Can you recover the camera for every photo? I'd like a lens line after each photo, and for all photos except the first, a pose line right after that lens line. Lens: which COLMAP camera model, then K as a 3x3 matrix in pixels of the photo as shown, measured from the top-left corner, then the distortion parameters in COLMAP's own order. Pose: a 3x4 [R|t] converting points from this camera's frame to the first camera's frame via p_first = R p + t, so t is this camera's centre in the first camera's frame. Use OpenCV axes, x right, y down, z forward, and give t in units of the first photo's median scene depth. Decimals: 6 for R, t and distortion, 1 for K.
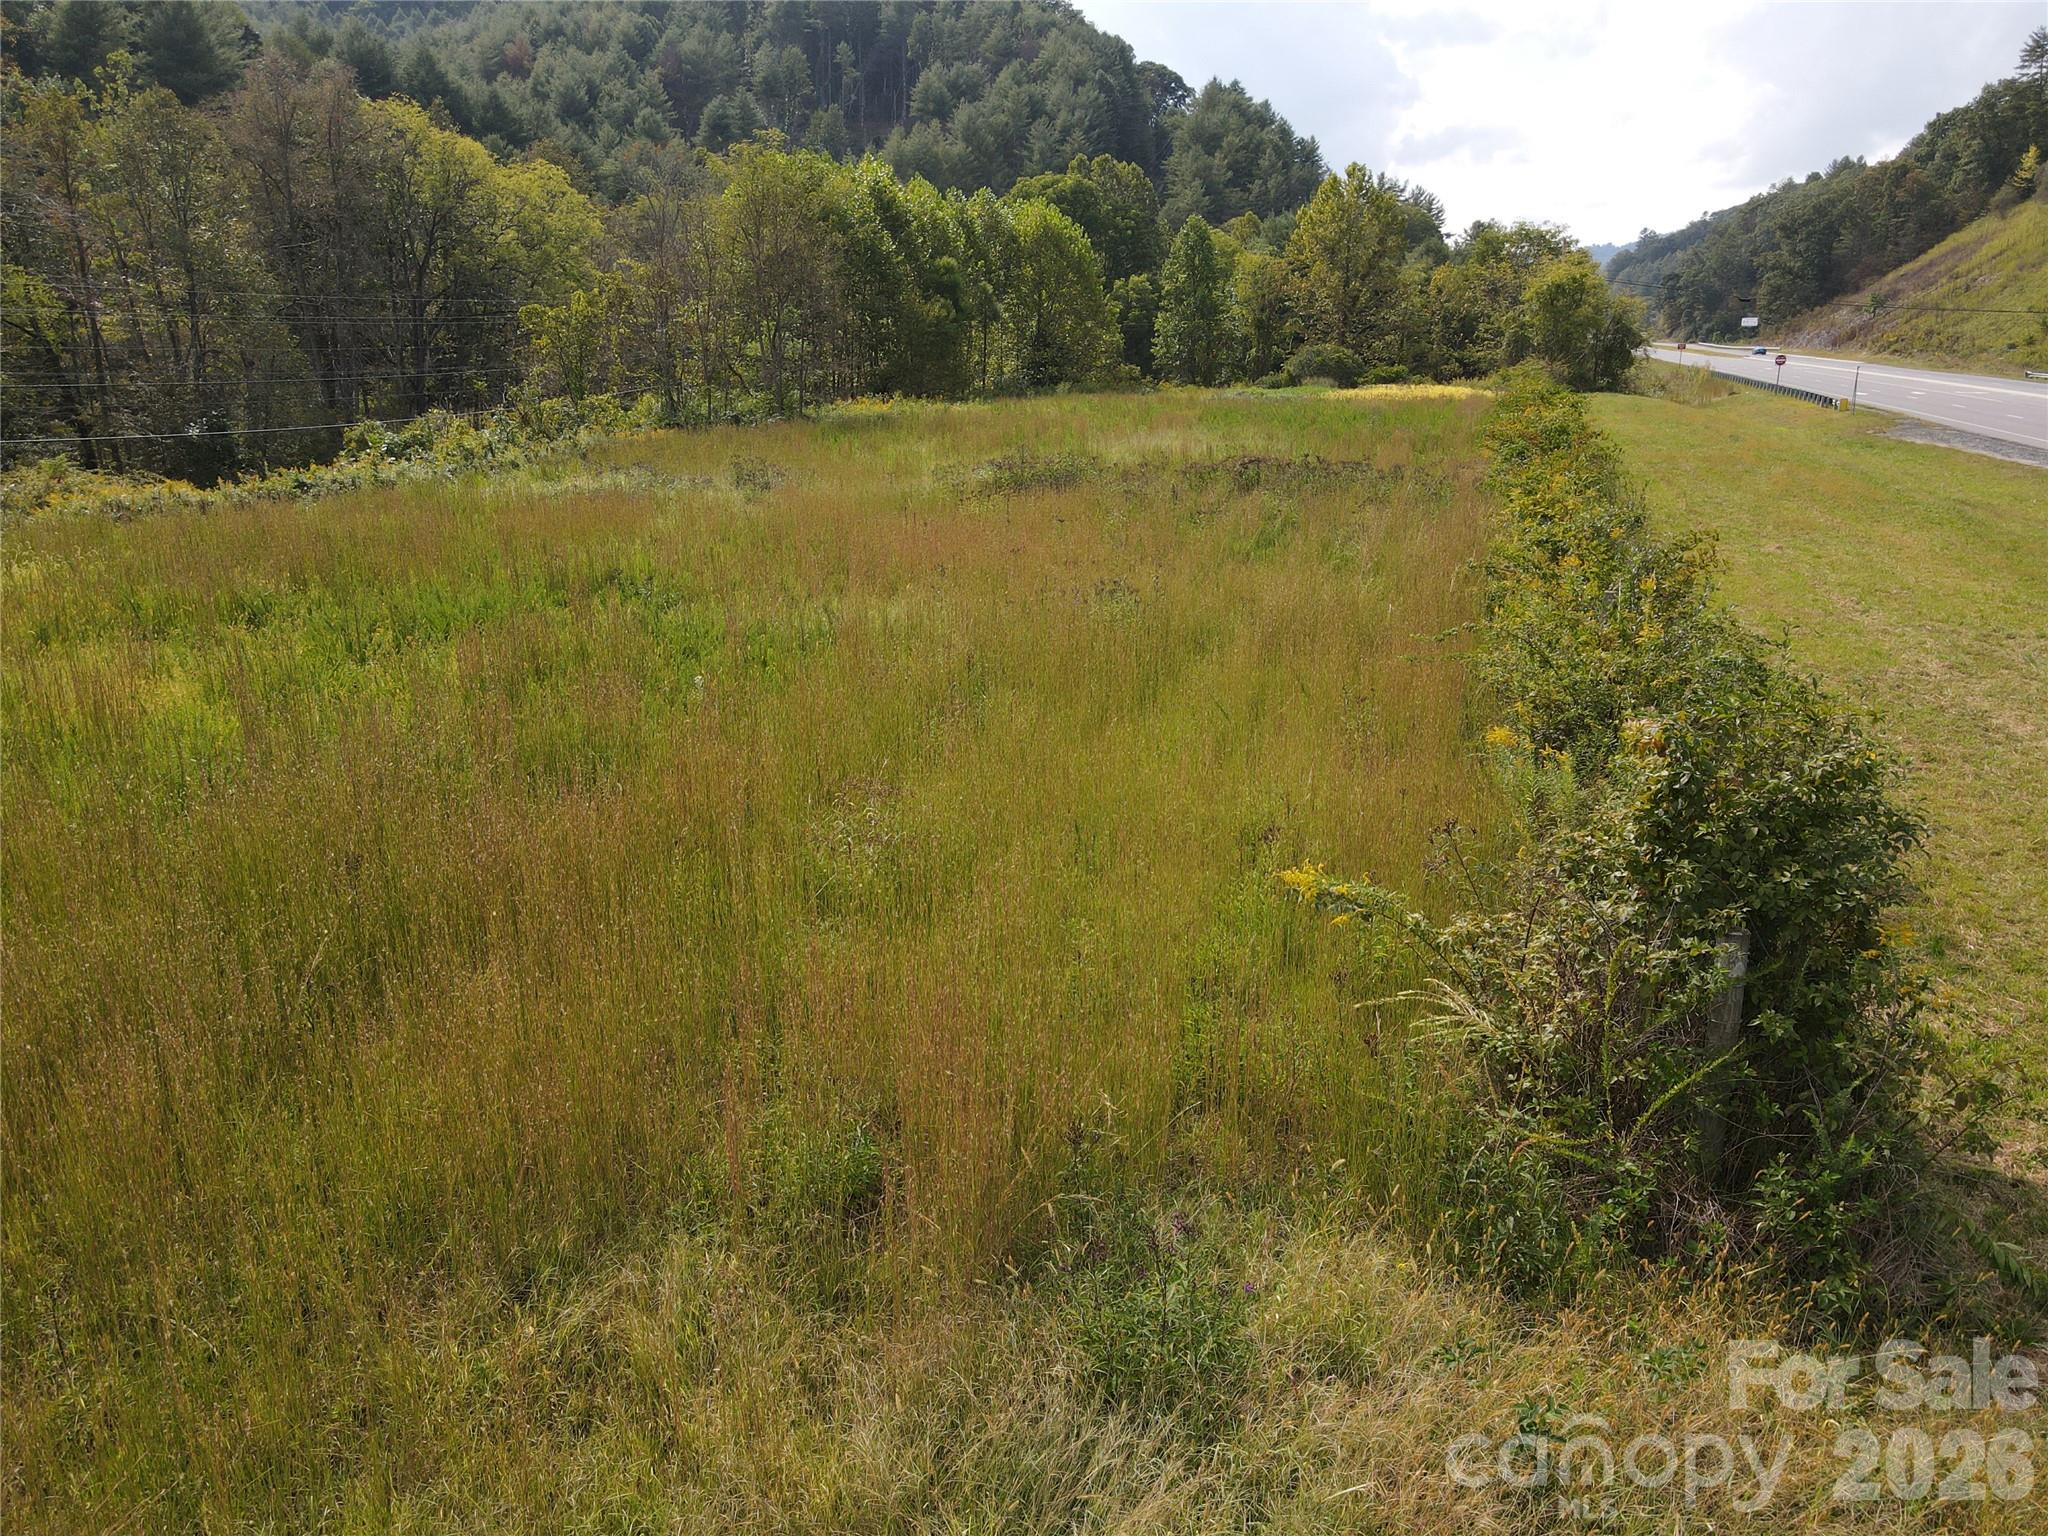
lens RADIAL K [[1525.2, 0, 1024.0], [0, 1525.2, 768.0], [0, 0, 1]] dist [0.012489, -0.000754]
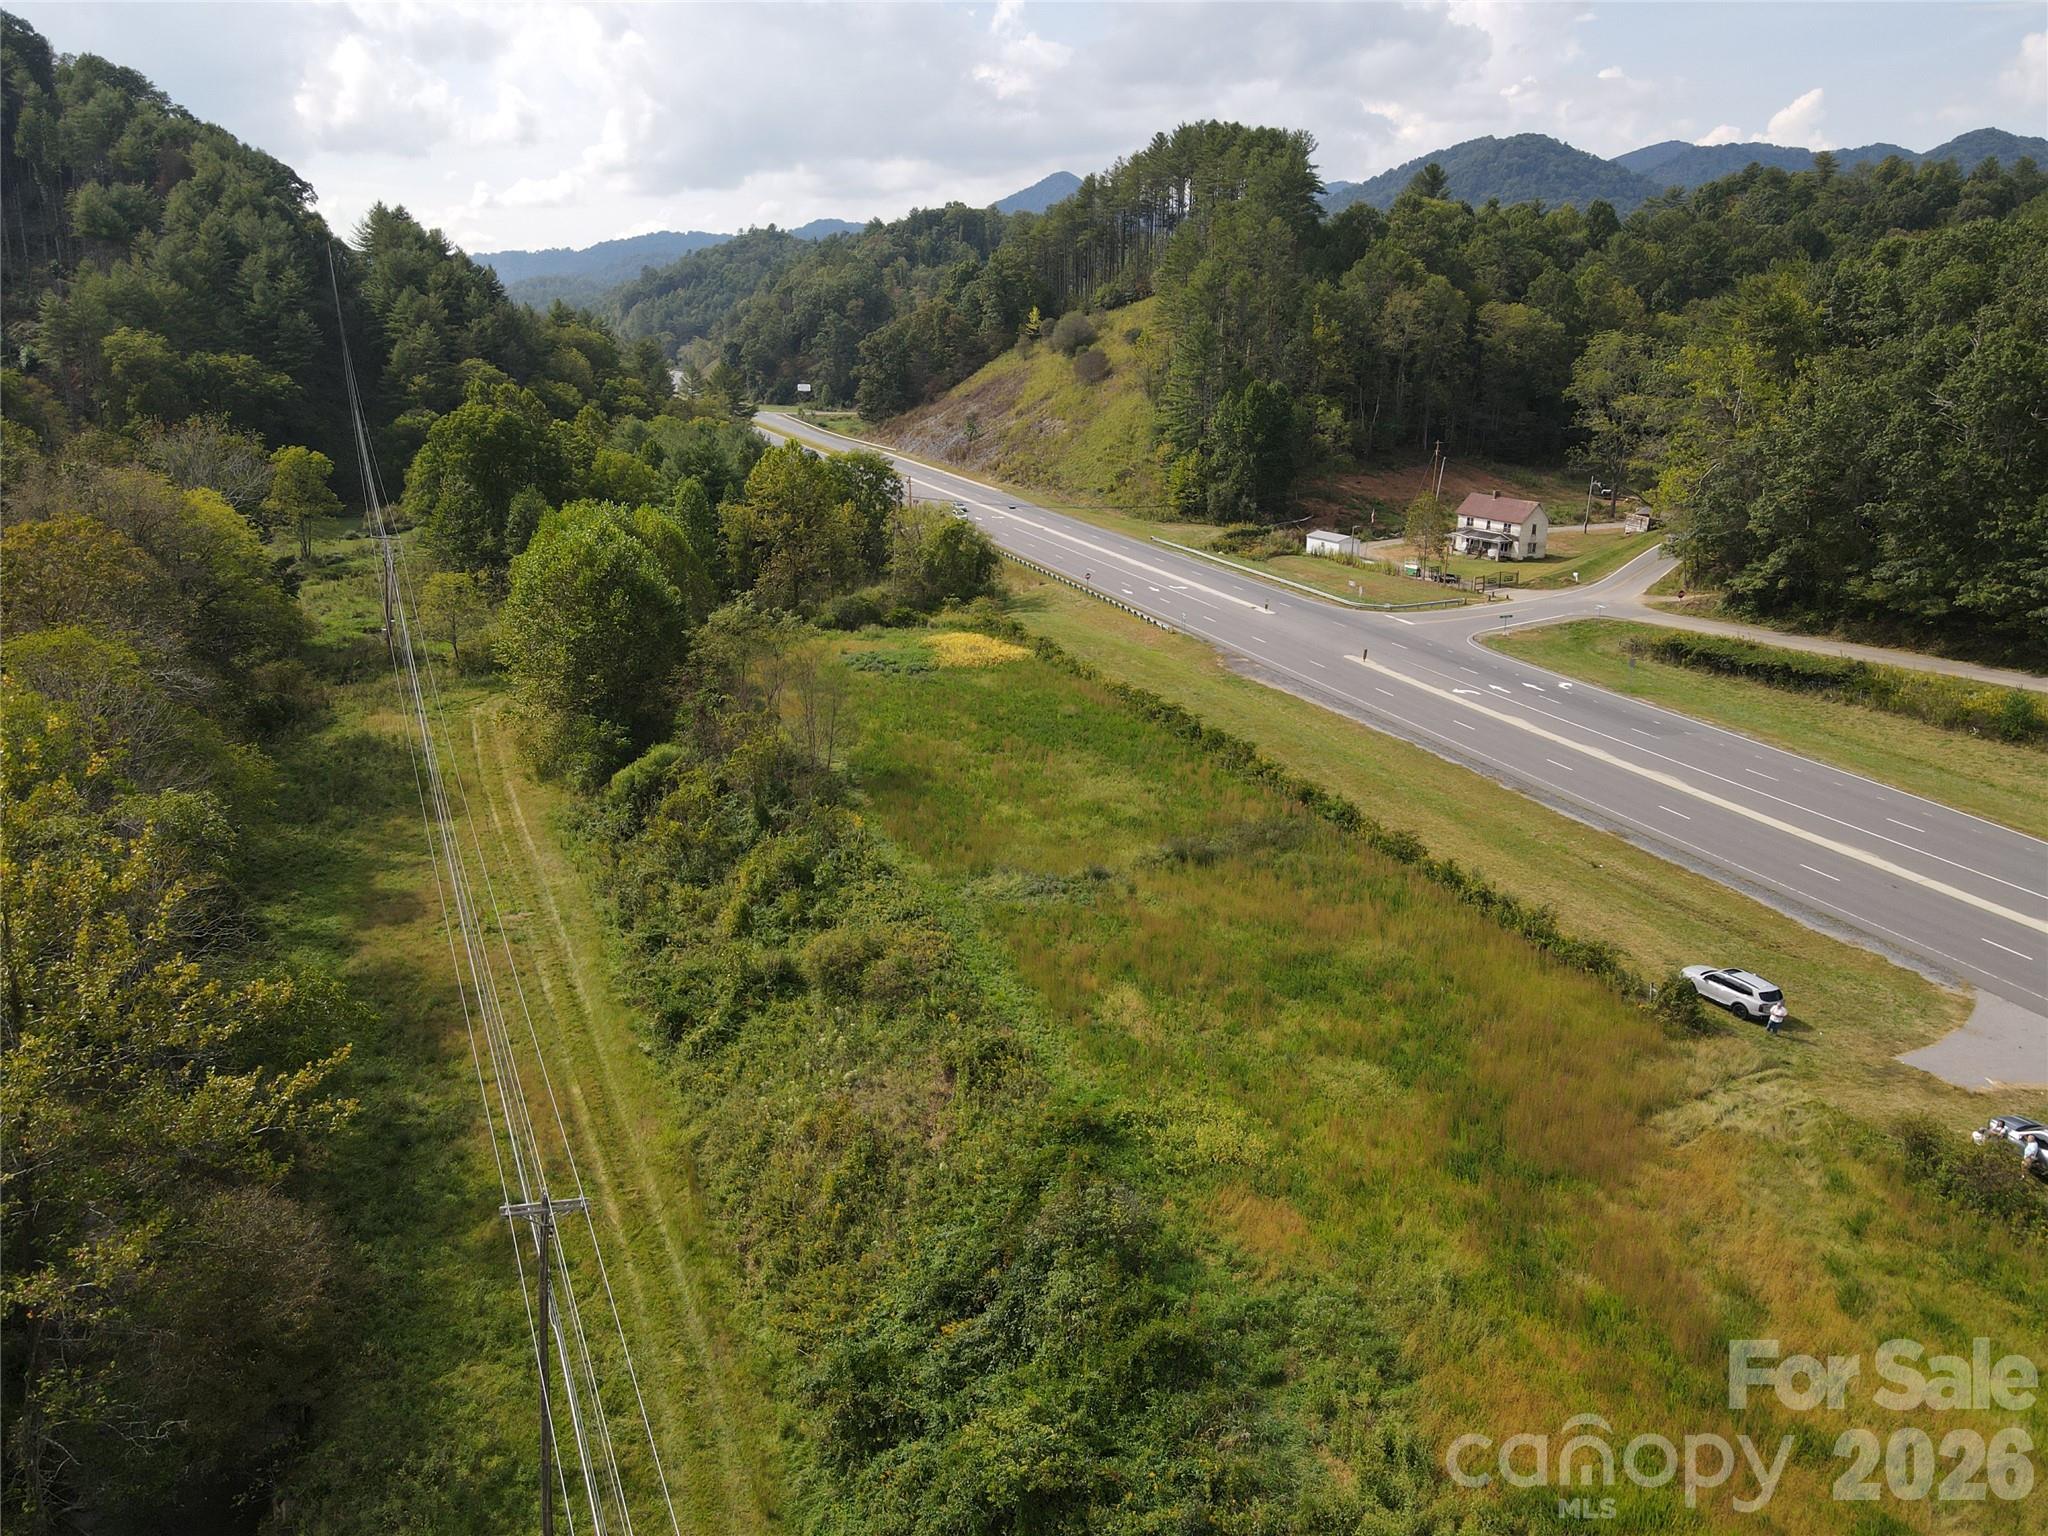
lens RADIAL K [[1492.1, 0, 1024.0], [0, 1492.1, 768.0], [0, 0, 1]] dist [0.008109, 0.010138]
pose [[0.805521, -0.161289, 0.570194, -0.190958], [0.156245, 0.986003, 0.058178, -0.062607], [-0.571597, 0.042226, 0.819447, -0.099806]]
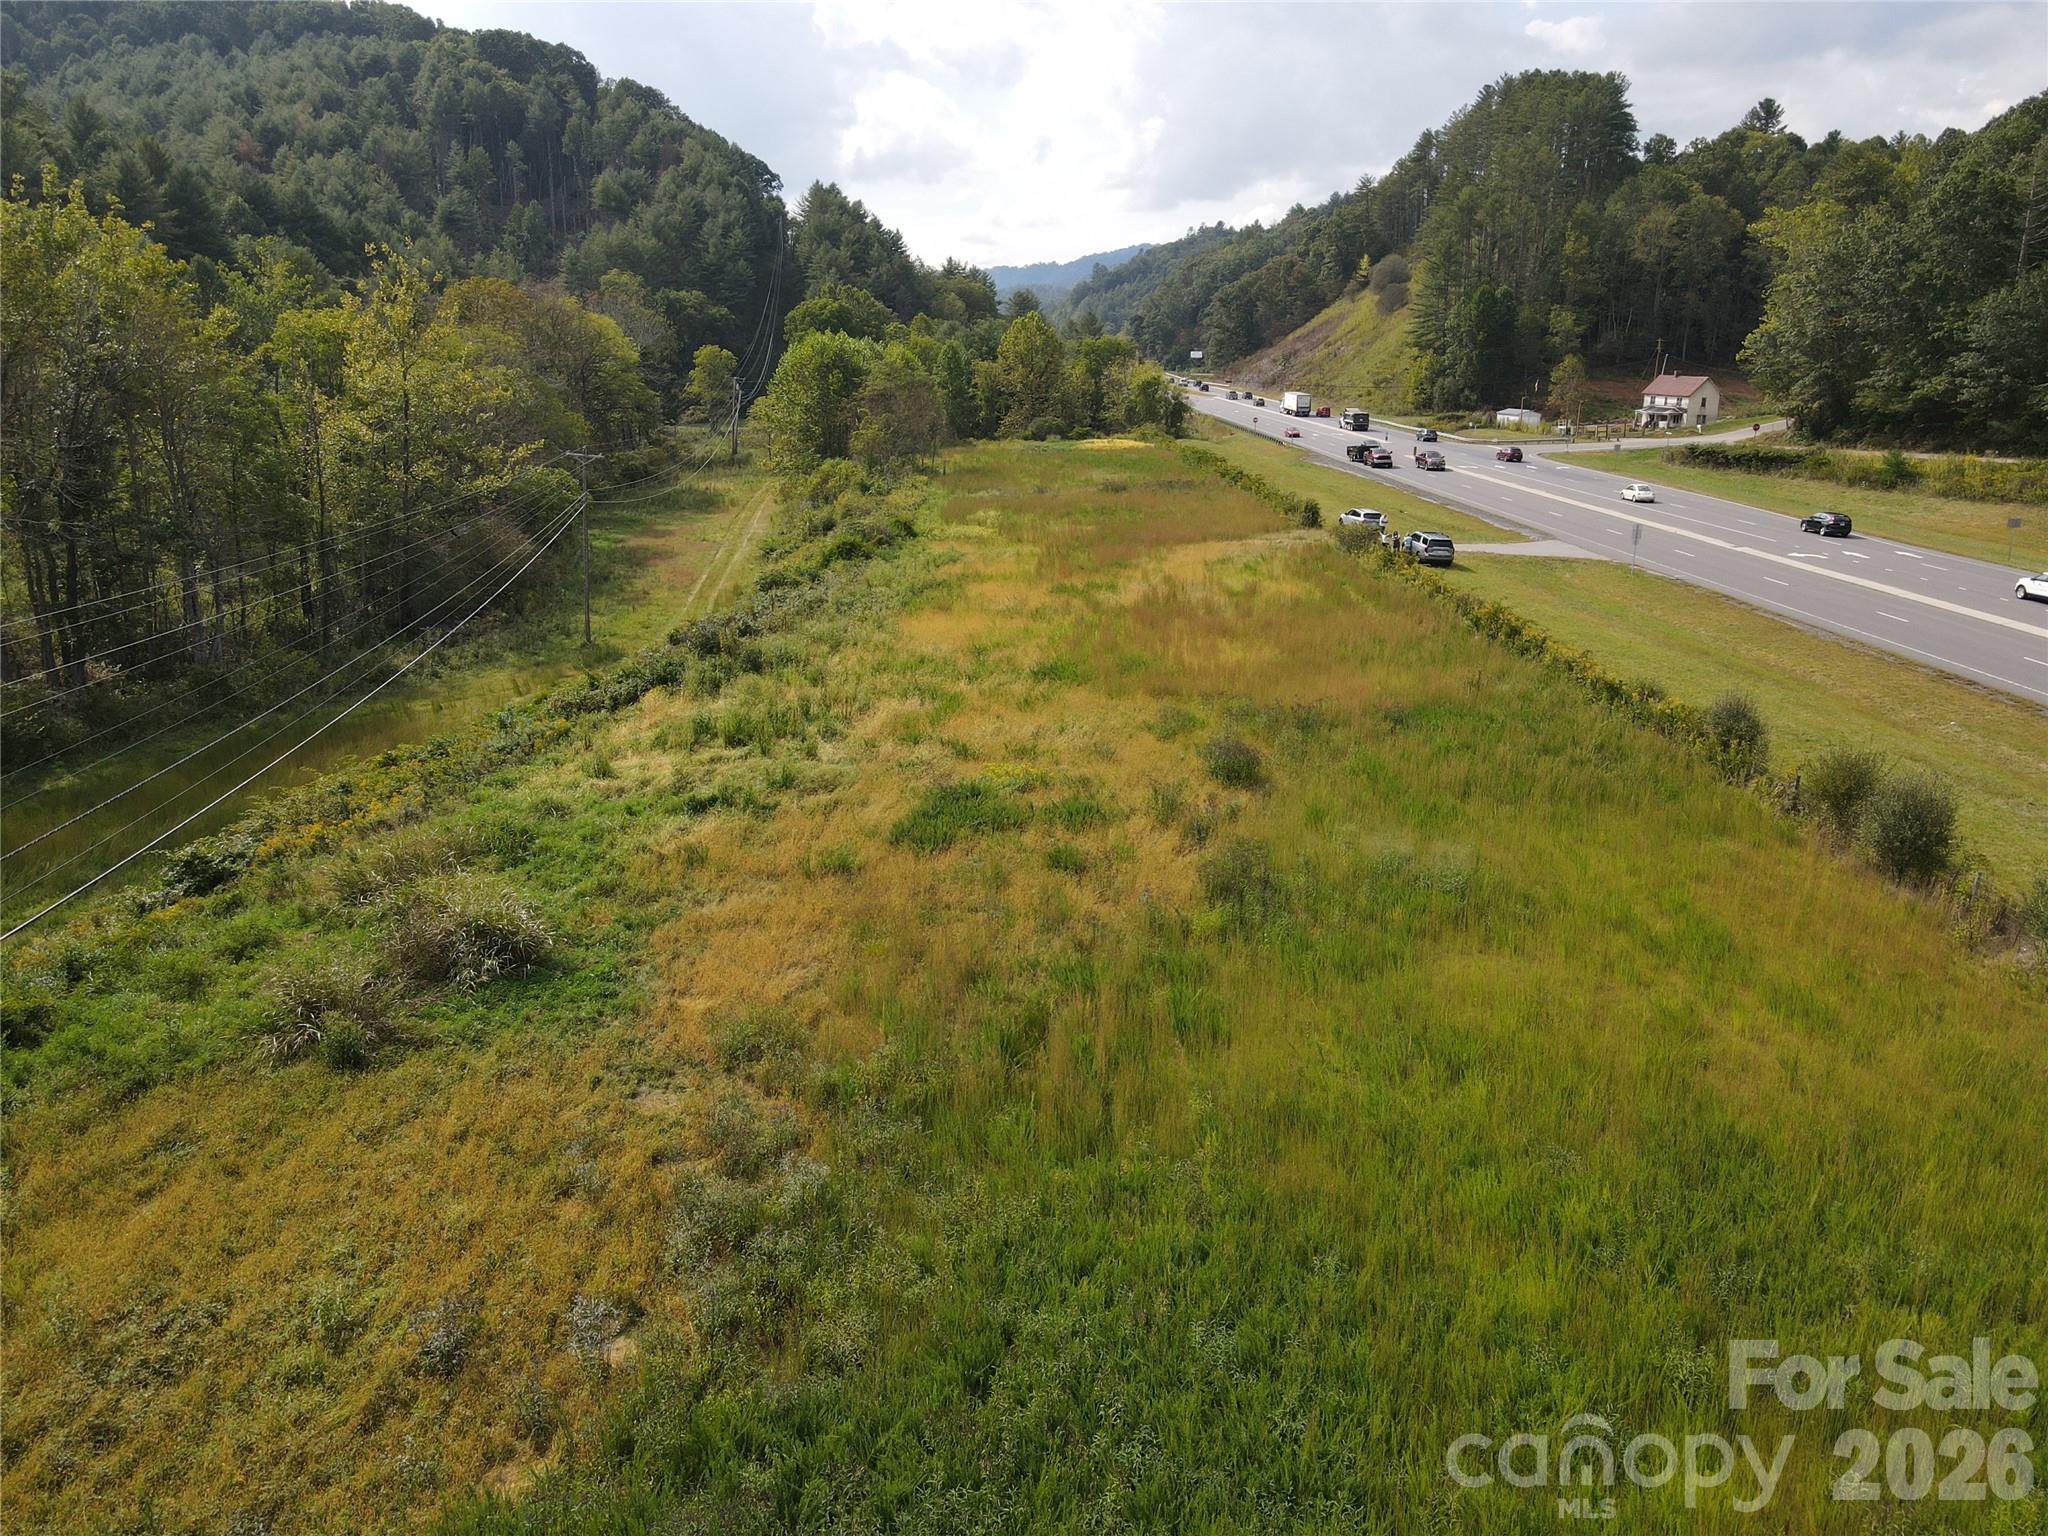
lens RADIAL K [[1492.1, 0, 1024.0], [0, 1492.1, 768.0], [0, 0, 1]] dist [0.008109, 0.010138]
pose [[0.945985, -0.092372, 0.310774, -0.170063], [0.092439, 0.995612, 0.014545, 0.051450], [-0.310754, 0.014968, 0.950373, -0.293058]]
